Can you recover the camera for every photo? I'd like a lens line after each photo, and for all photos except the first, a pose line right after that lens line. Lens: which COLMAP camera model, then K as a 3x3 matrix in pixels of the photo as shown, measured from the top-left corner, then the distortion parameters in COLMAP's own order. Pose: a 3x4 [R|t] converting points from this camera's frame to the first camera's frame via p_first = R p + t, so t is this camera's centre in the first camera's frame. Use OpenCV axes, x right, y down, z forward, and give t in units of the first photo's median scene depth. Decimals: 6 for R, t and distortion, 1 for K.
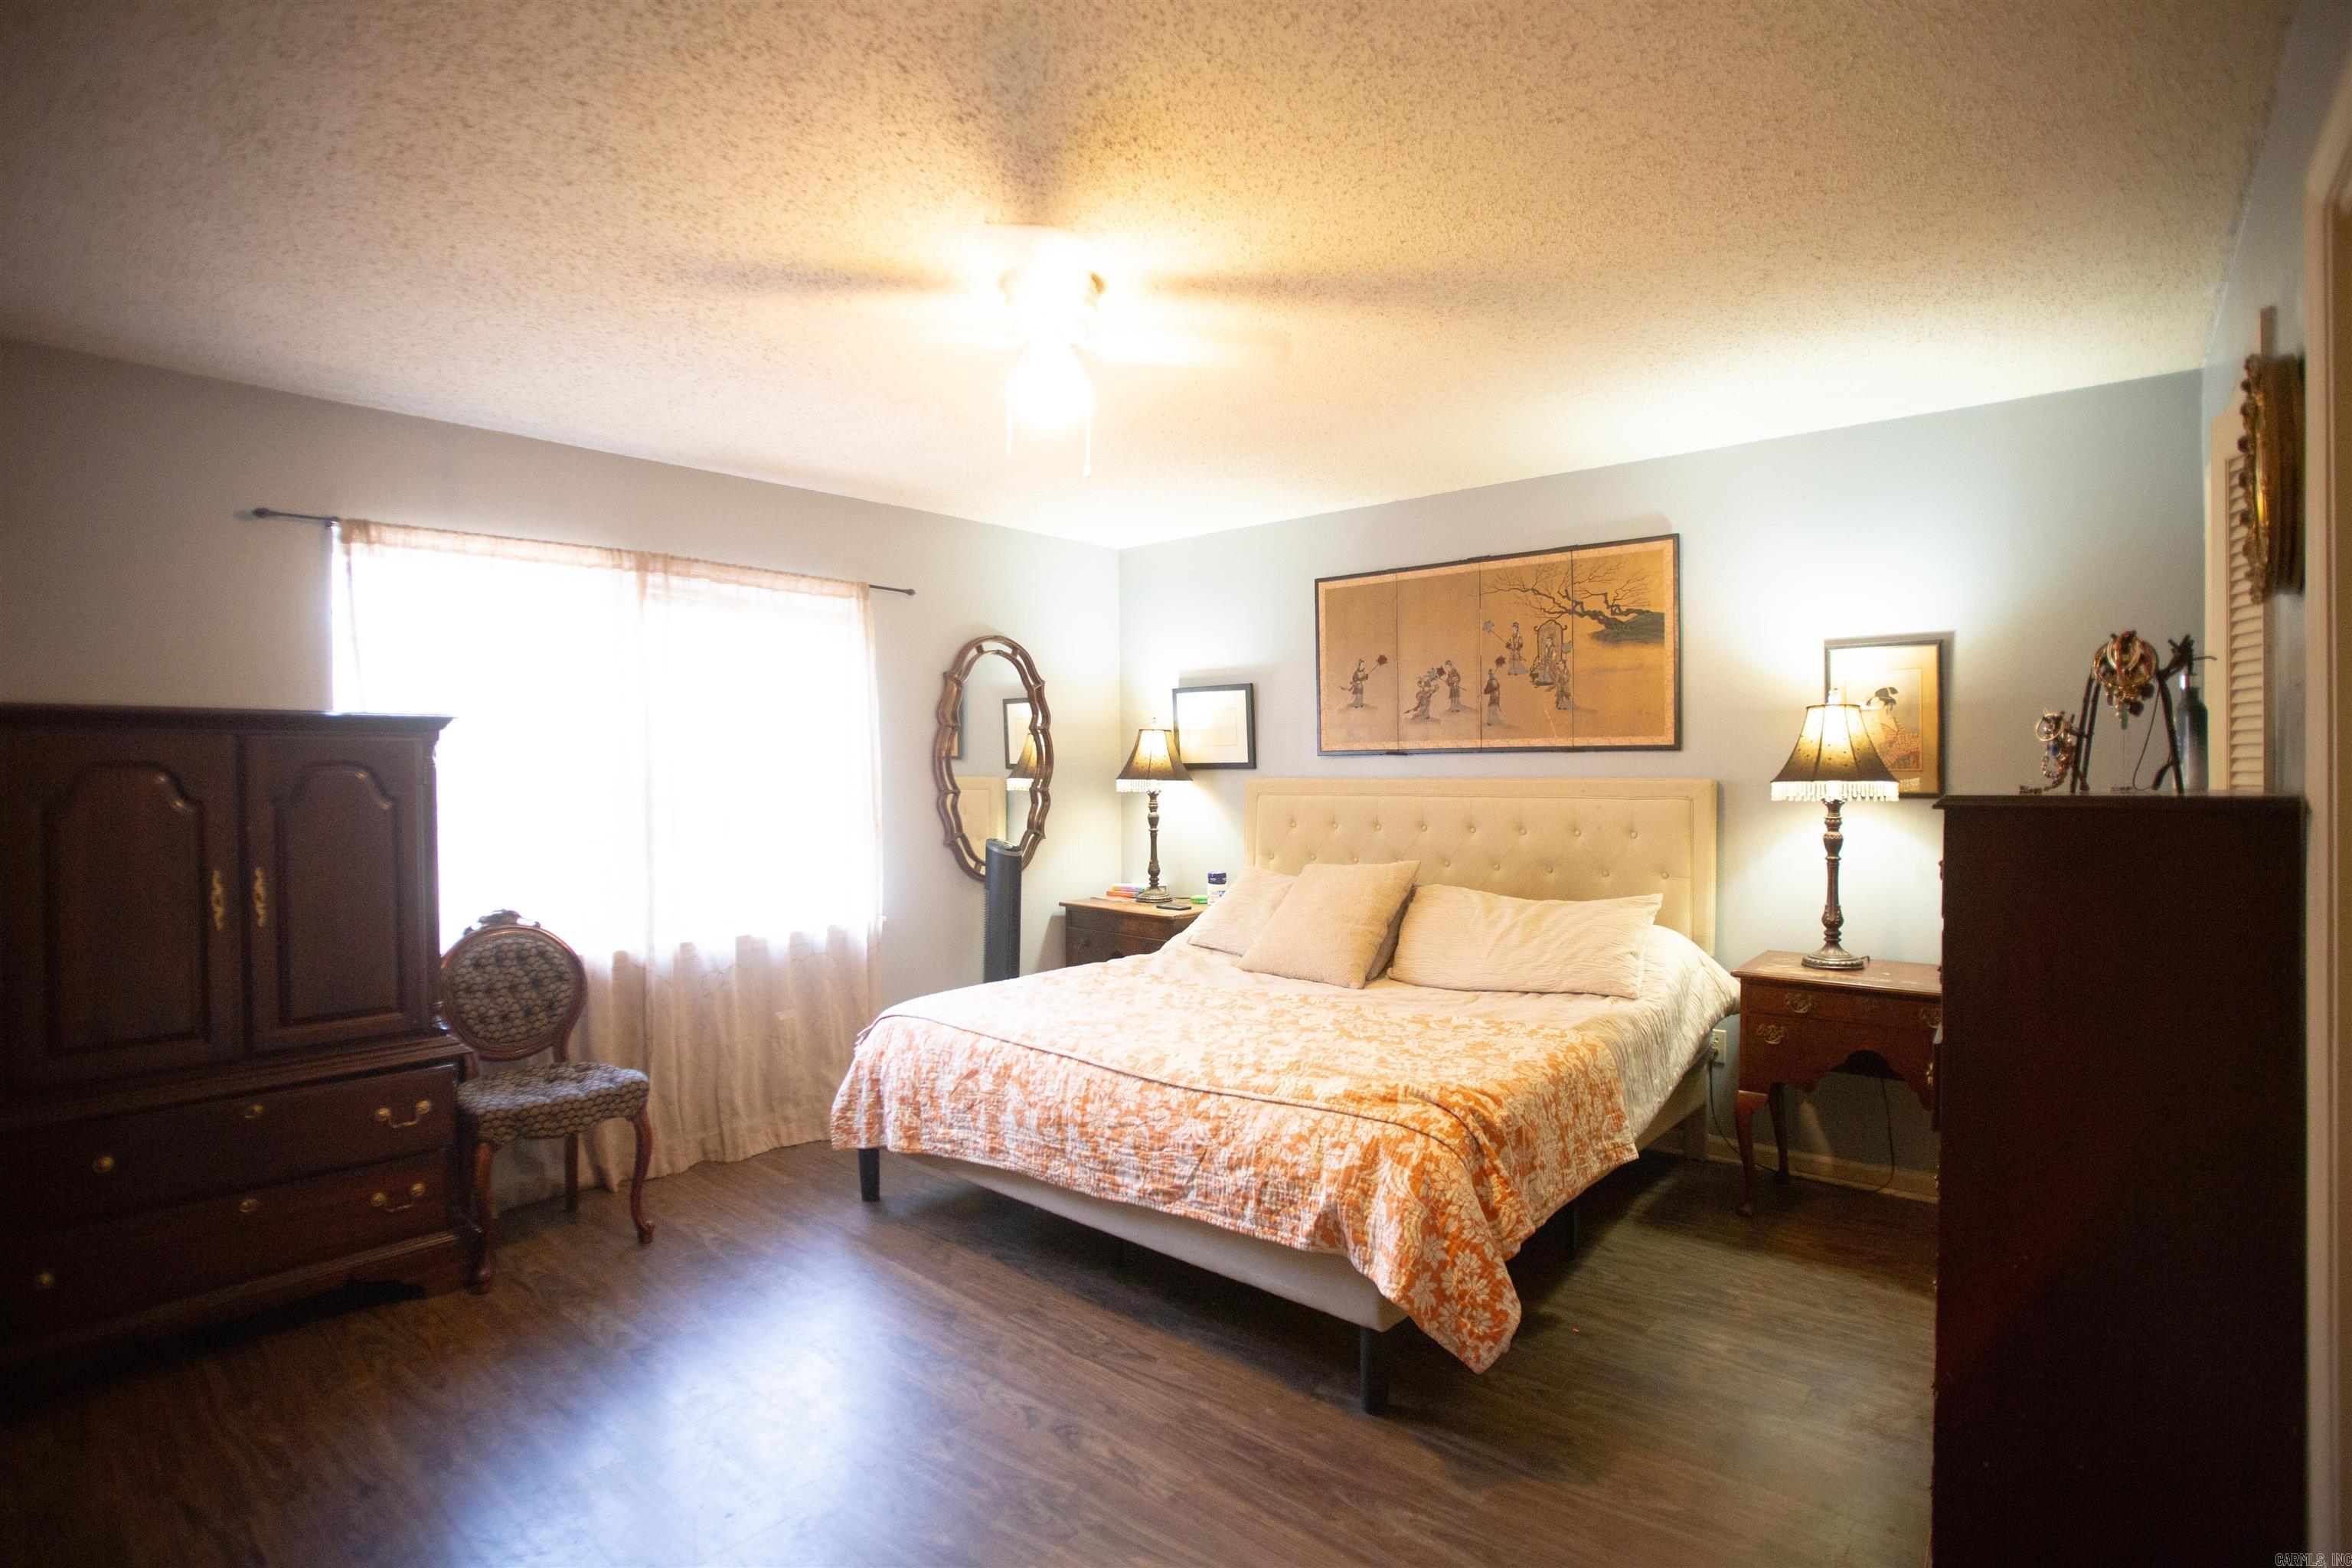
lens RADIAL K [[1165.1, 0, 1181.7], [0, 1165.1, 778.0], [0, 0, 1]] dist [-0.090482, 0.047073]
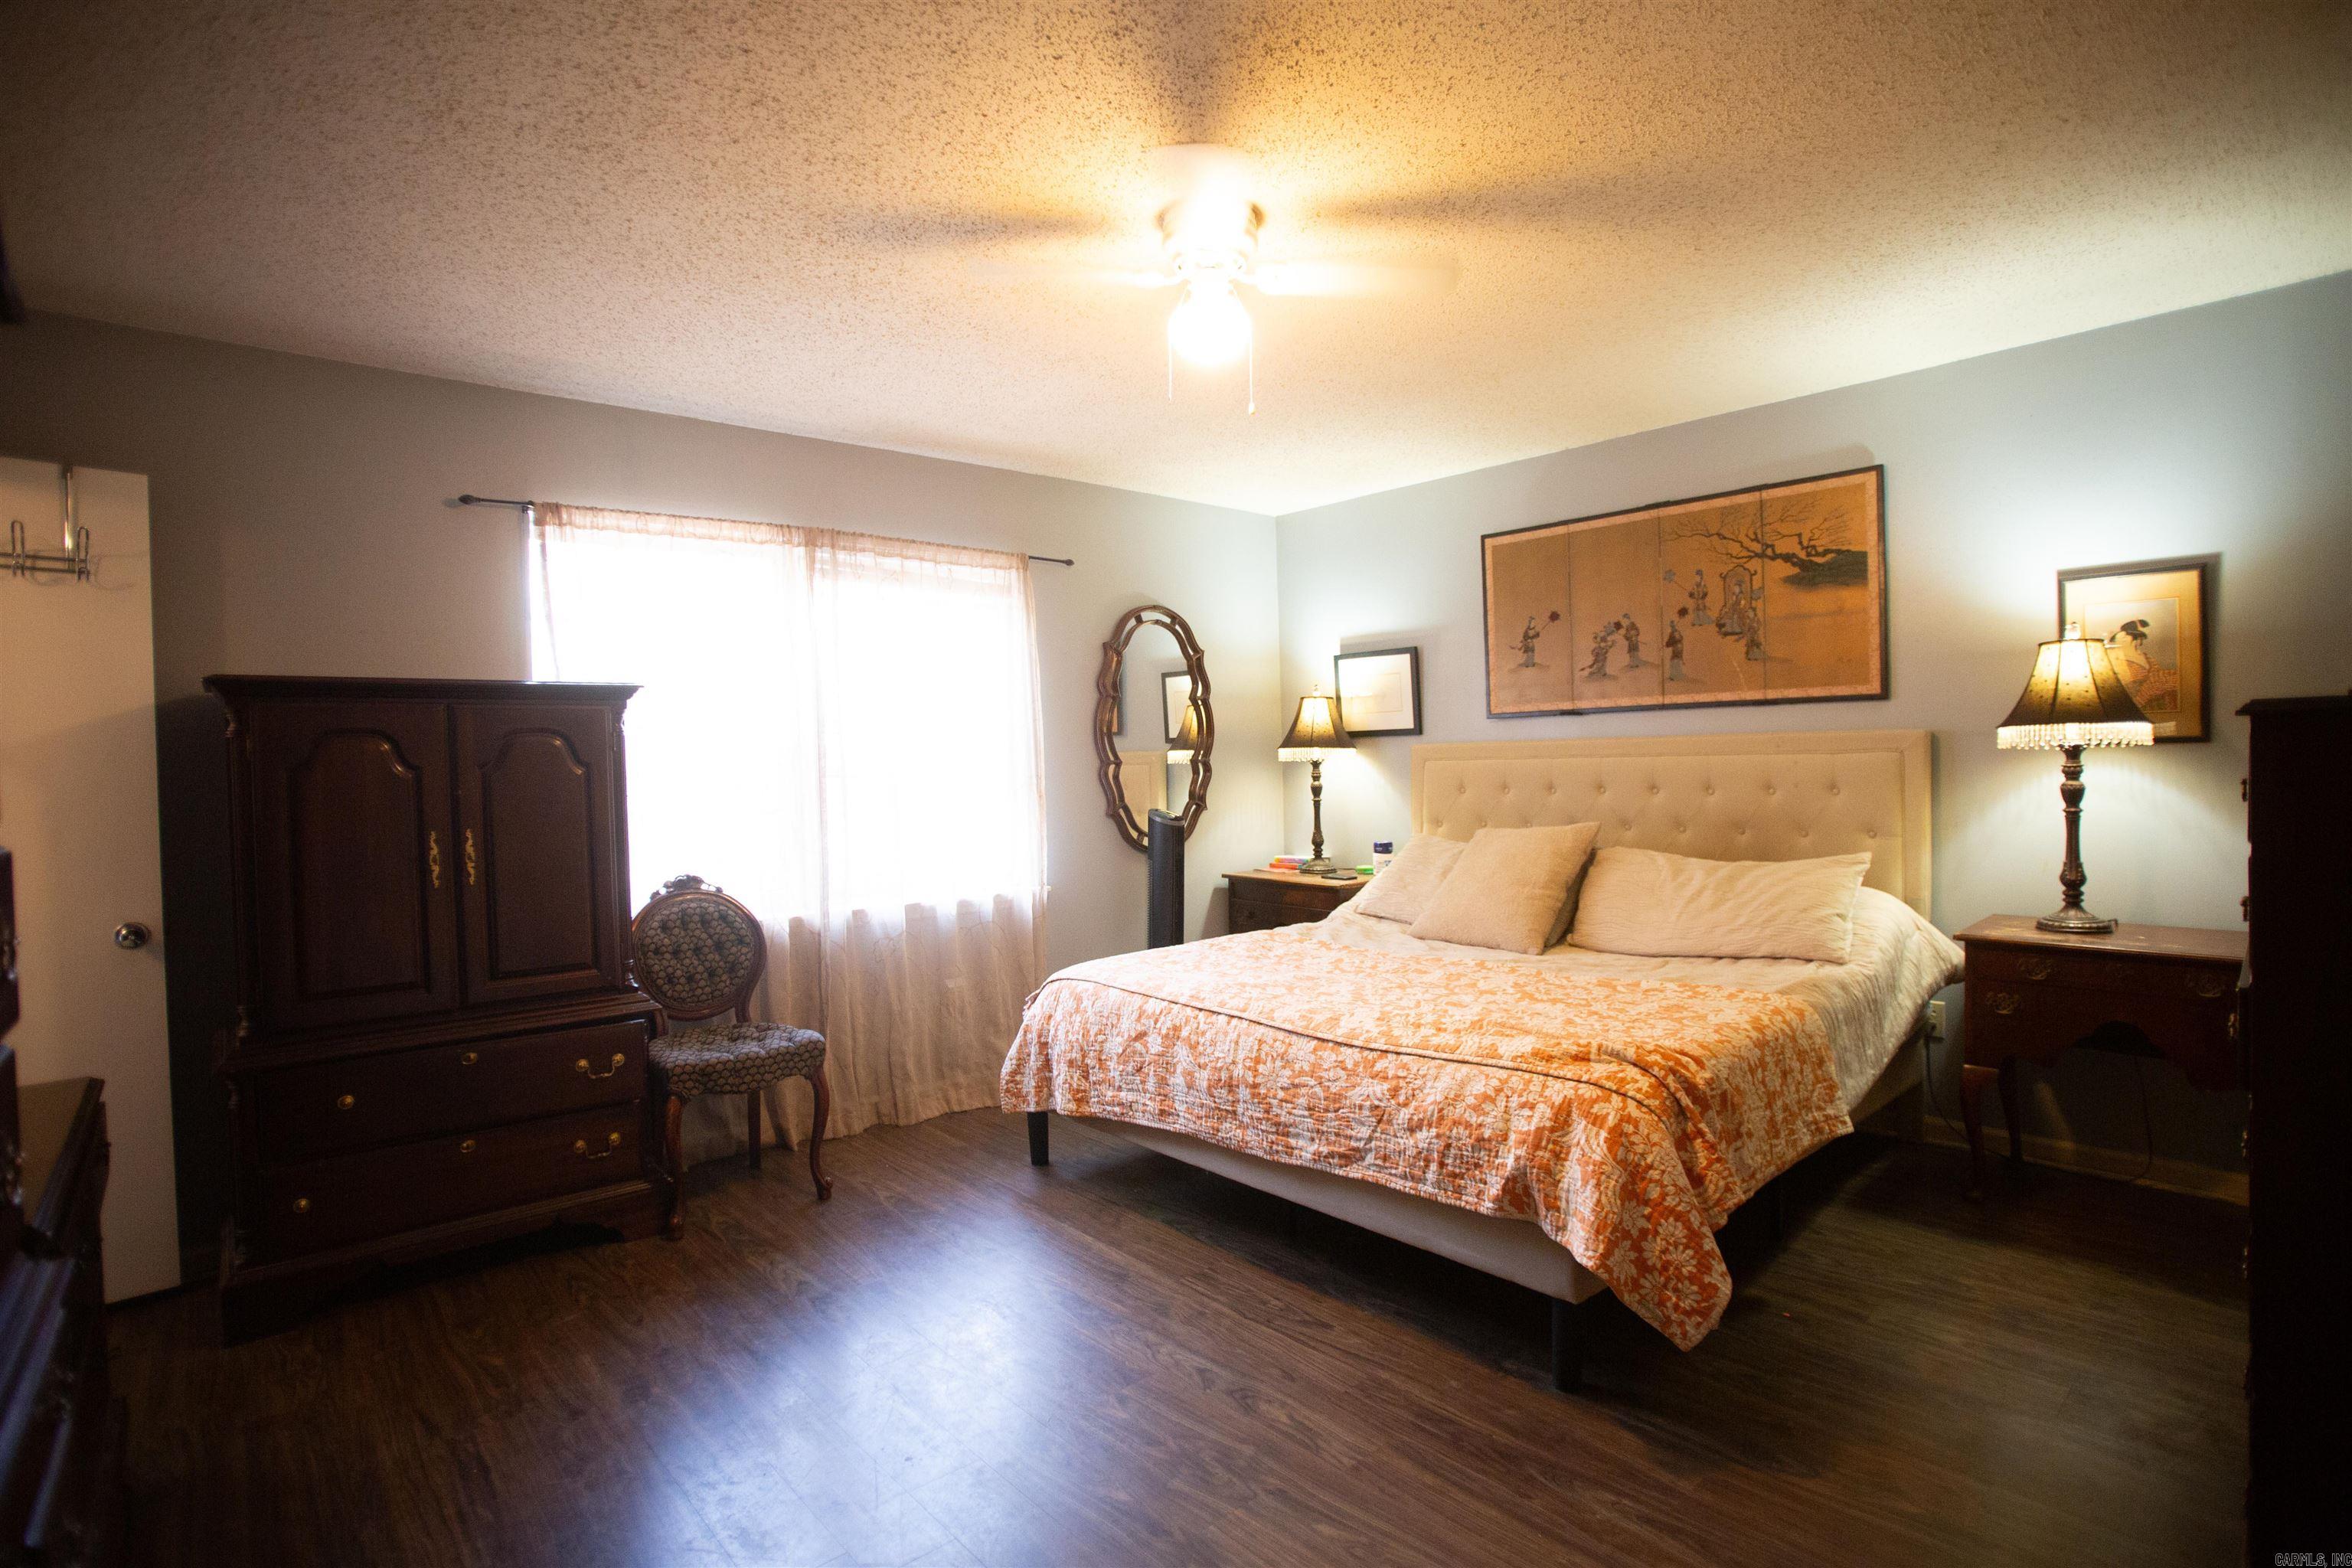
lens RADIAL K [[1165.1, 0, 1181.7], [0, 1165.1, 778.0], [0, 0, 1]] dist [-0.090482, 0.047073]
pose [[0.991160, -0.014689, -0.131859, -0.012193], [0.015873, 0.999843, 0.007930, 0.027643], [0.131721, -0.009953, 0.991237, 0.023084]]
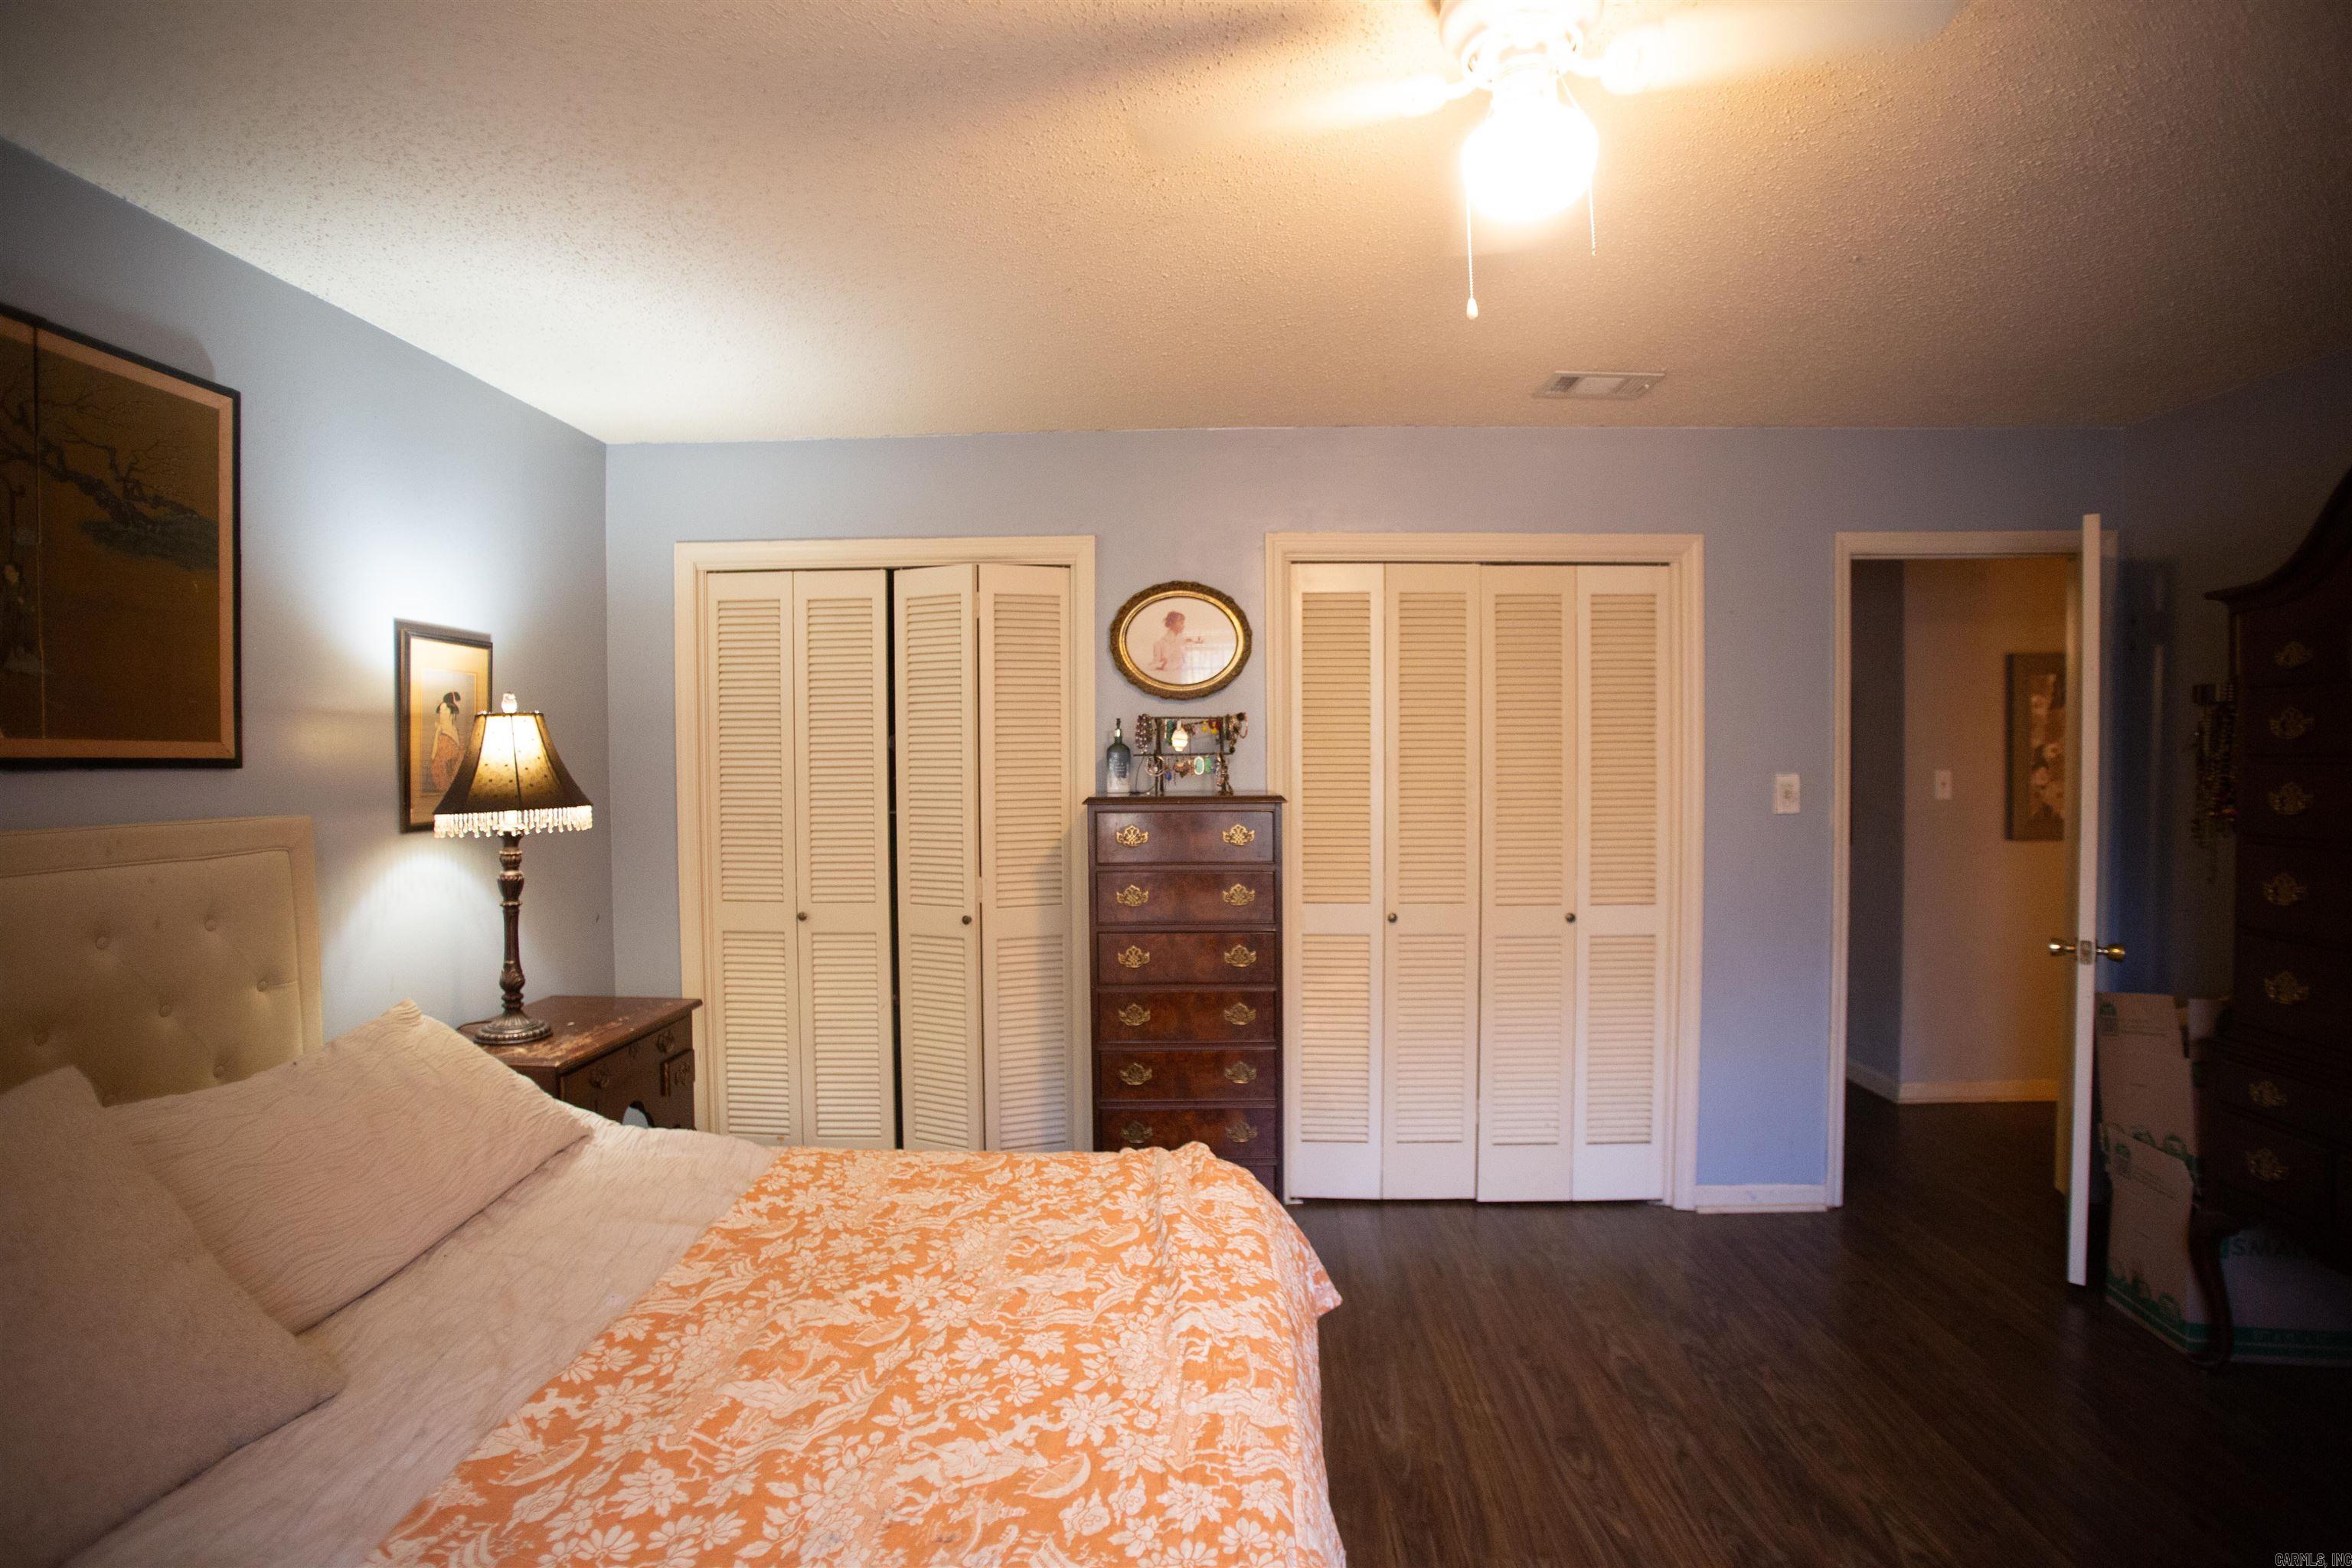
lens RADIAL K [[1165.1, 0, 1181.7], [0, 1165.1, 778.0], [0, 0, 1]] dist [-0.090482, 0.047073]
pose [[-0.628995, -0.007055, 0.777377, -0.361590], [0.012530, 0.999737, 0.019212, -0.028727], [-0.777308, 0.021825, -0.628741, 1.176992]]
